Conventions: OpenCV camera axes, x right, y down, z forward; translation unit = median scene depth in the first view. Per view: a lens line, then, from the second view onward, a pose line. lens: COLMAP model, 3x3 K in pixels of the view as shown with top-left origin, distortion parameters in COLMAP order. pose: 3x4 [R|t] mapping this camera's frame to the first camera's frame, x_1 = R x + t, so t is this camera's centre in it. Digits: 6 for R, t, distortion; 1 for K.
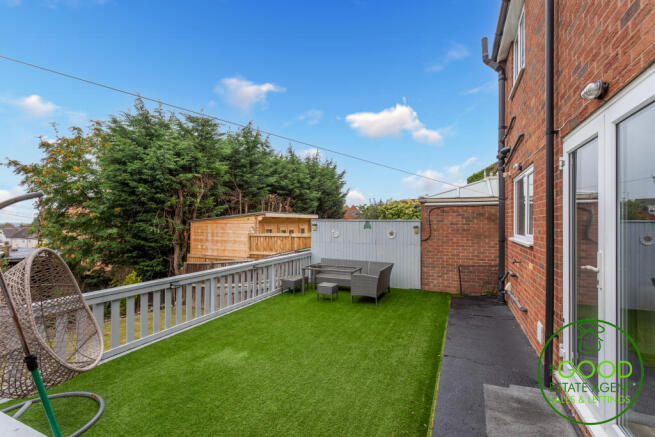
lens RADIAL K [[315.1, 0, 325.9], [0, 315.1, 221.2], [0, 0, 1]] dist [0.010917, 0.003631]
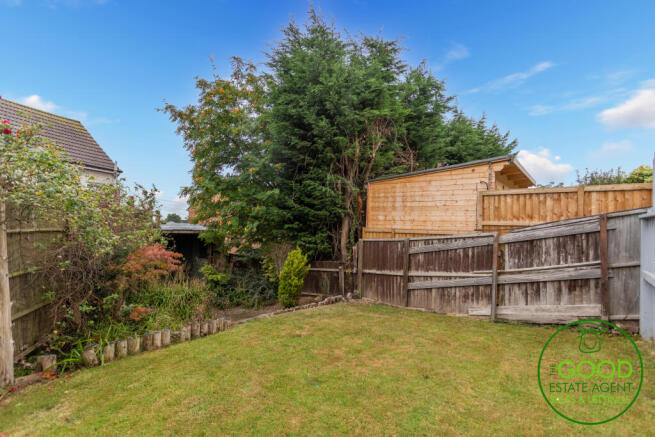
lens RADIAL K [[315.1, 0, 328.4], [0, 315.1, 217.6], [0, 0, 1]] dist [0.010917, 0.003631]
pose [[0.964920, 0.015630, -0.262077, -0.342514], [-0.020189, 0.999688, -0.014712, 0.097248], [0.261765, 0.019487, 0.964935, 0.305125]]
